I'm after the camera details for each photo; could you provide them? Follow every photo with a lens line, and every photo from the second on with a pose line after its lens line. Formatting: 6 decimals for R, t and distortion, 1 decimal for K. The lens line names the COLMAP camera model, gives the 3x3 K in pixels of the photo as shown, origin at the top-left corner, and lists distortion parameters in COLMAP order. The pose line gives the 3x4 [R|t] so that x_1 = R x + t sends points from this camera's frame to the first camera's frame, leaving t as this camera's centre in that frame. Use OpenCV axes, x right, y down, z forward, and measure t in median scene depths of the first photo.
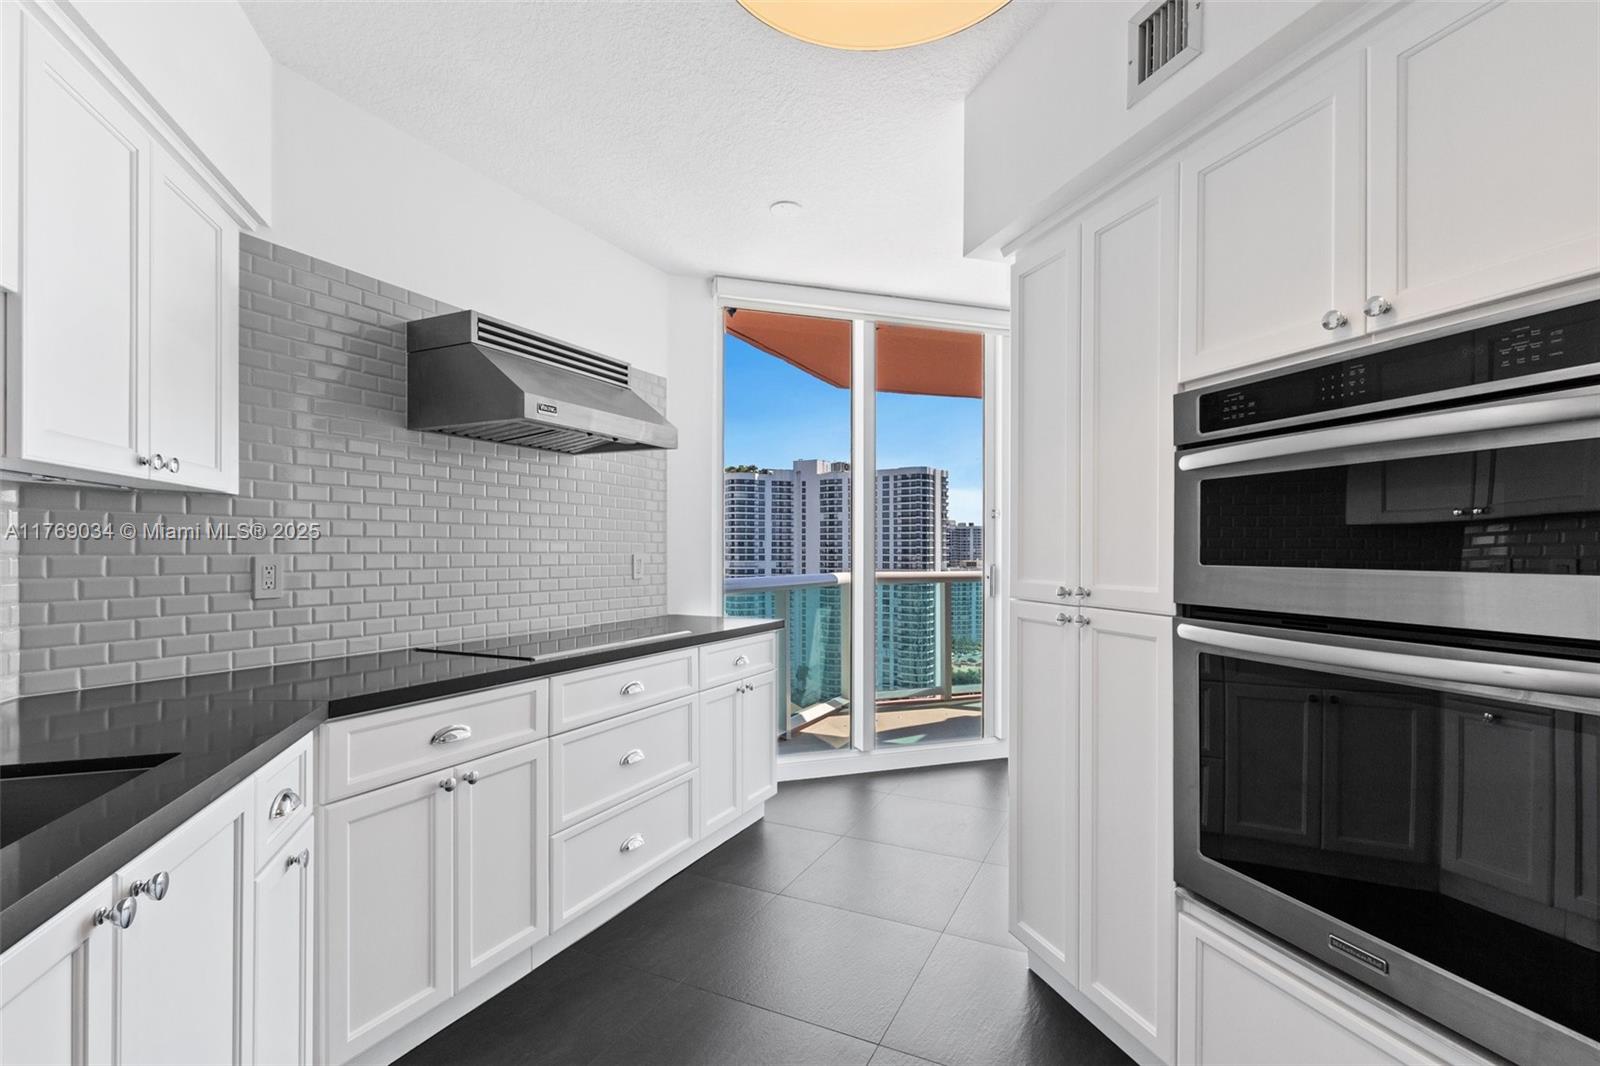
lens RADIAL K [[736.8, 0, 796.5], [0, 736.8, 539.7], [0, 0, 1]] dist [0.002234, 0.000701]
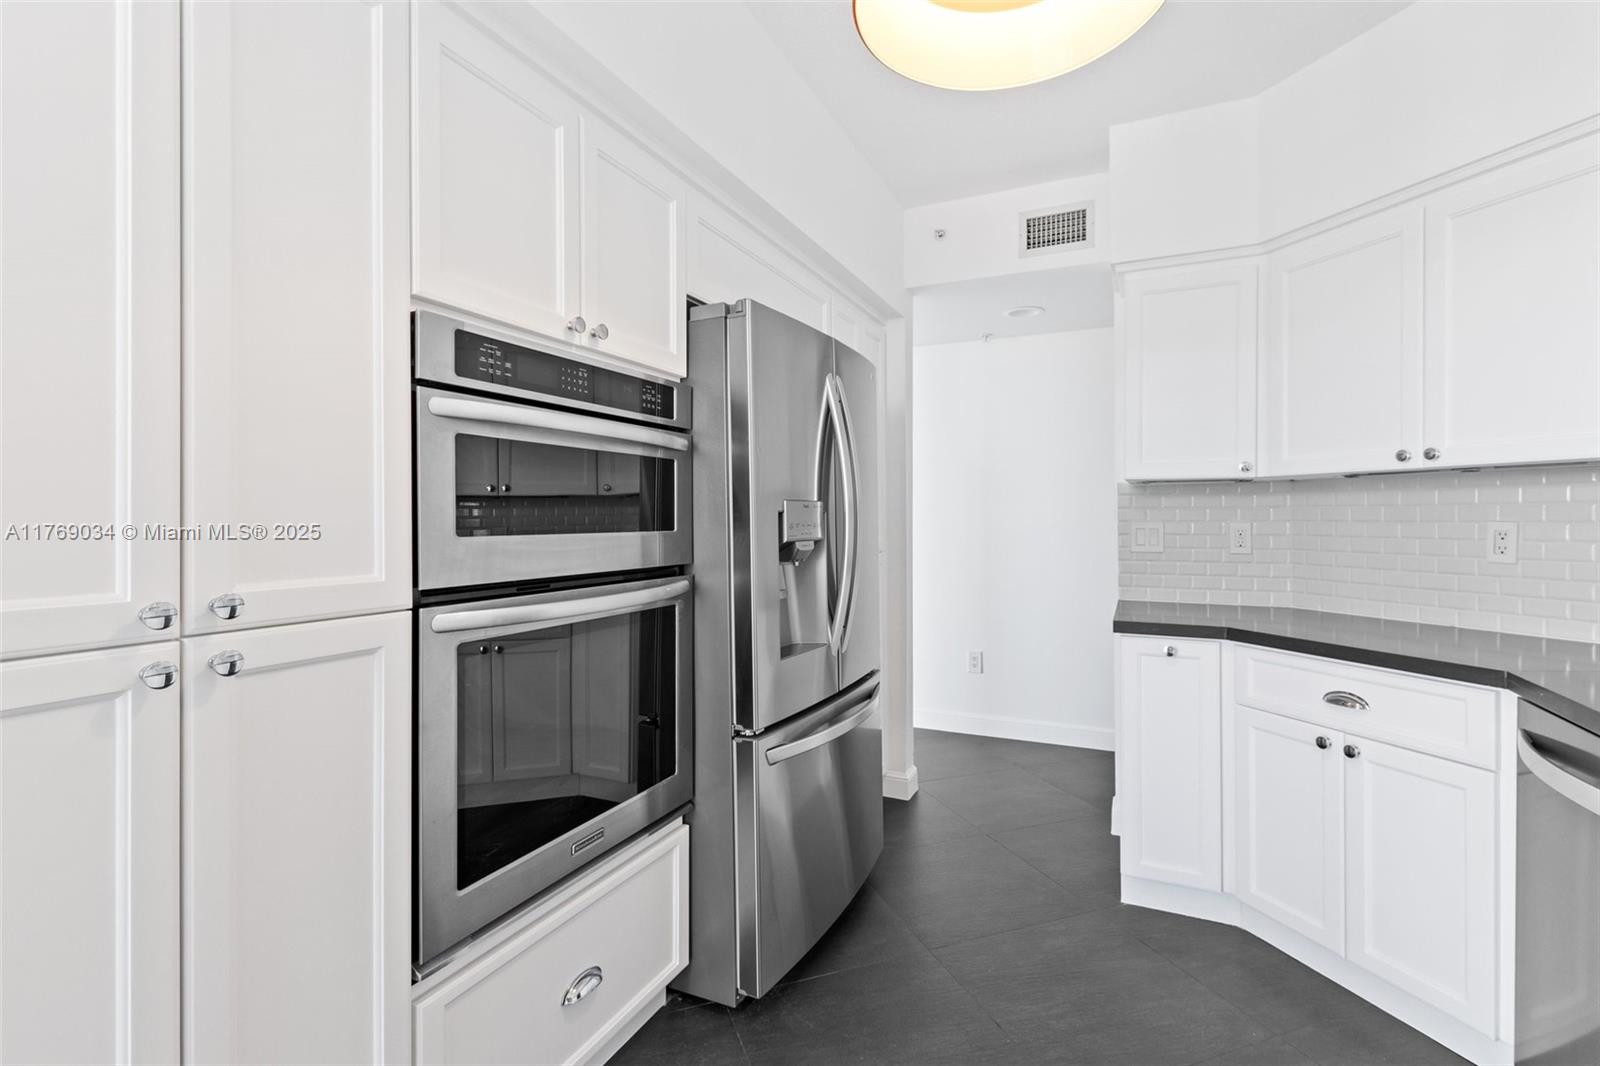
lens RADIAL K [[736.8, 0, 800.8], [0, 736.8, 520.5], [0, 0, 1]] dist [0.002234, 0.000701]
pose [[-0.724267, 0.008505, 0.689467, -0.301462], [0.003821, 0.999958, -0.008321, 0.025346], [-0.689509, -0.003392, -0.724270, 1.391131]]
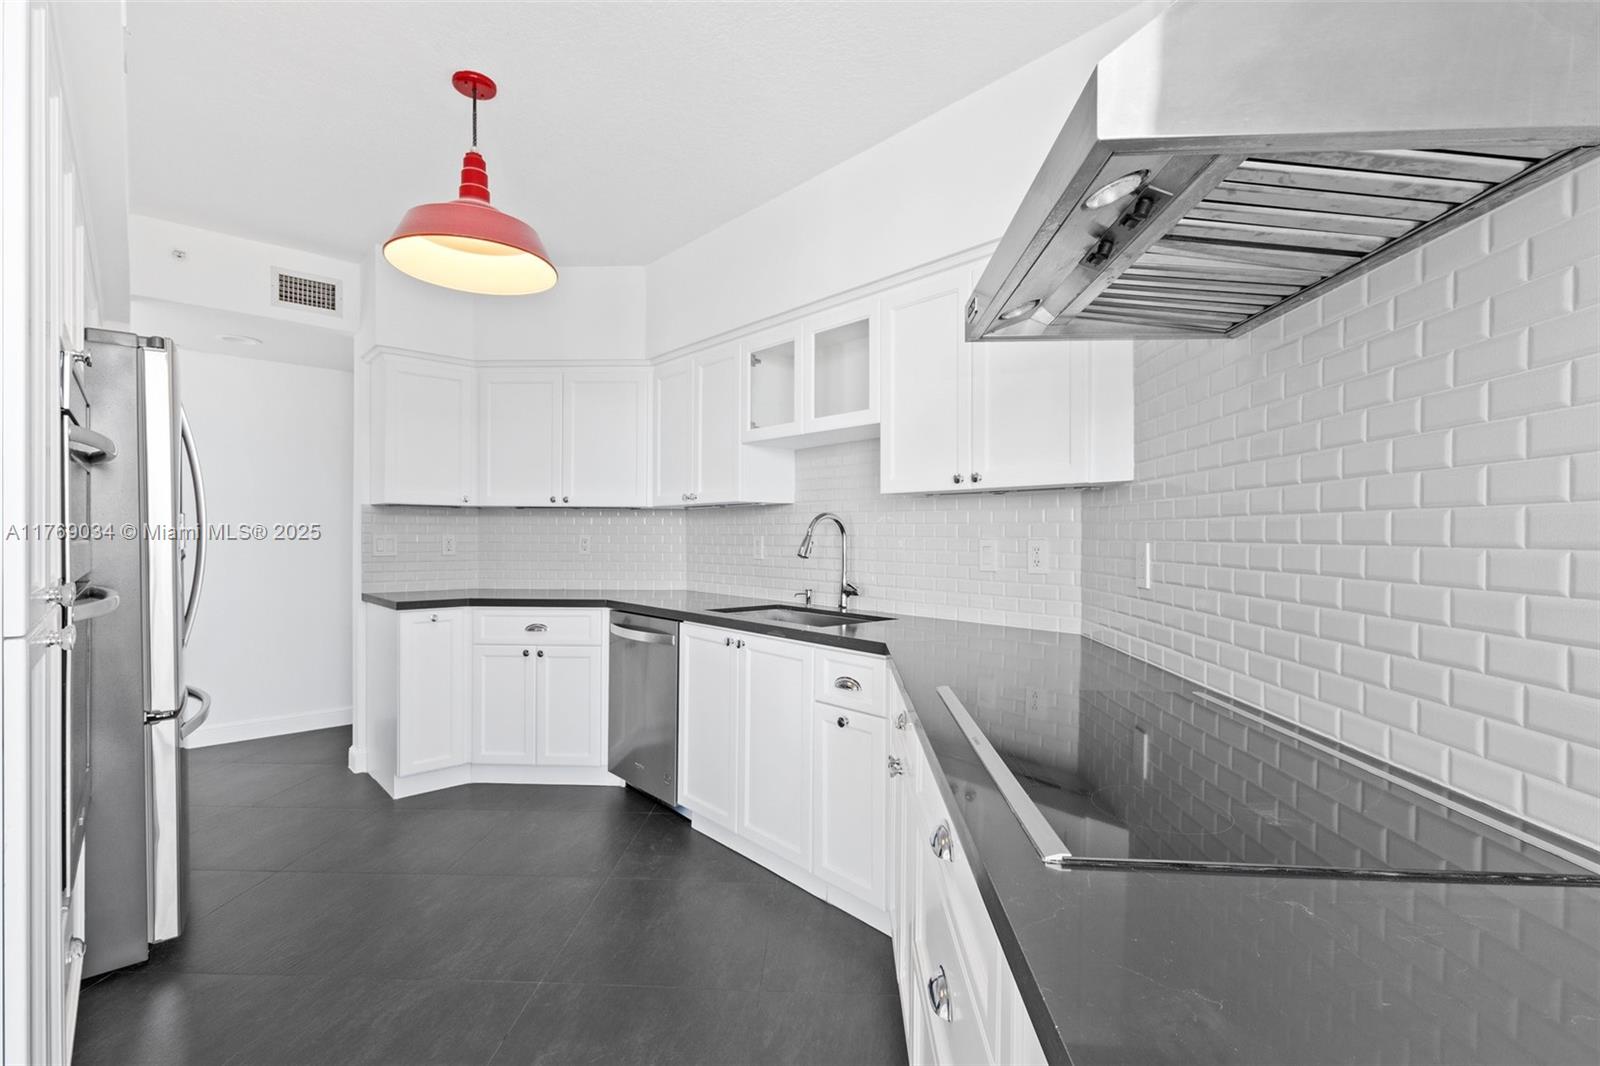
lens RADIAL K [[736.8, 0, 798.4], [0, 736.8, 536.1], [0, 0, 1]] dist [0.002234, 0.000701]
pose [[-0.914917, 0.004585, -0.403615, 0.090646], [0.006872, 0.999967, -0.004218, 0.045817], [0.403582, -0.006633, -0.914919, 2.369852]]
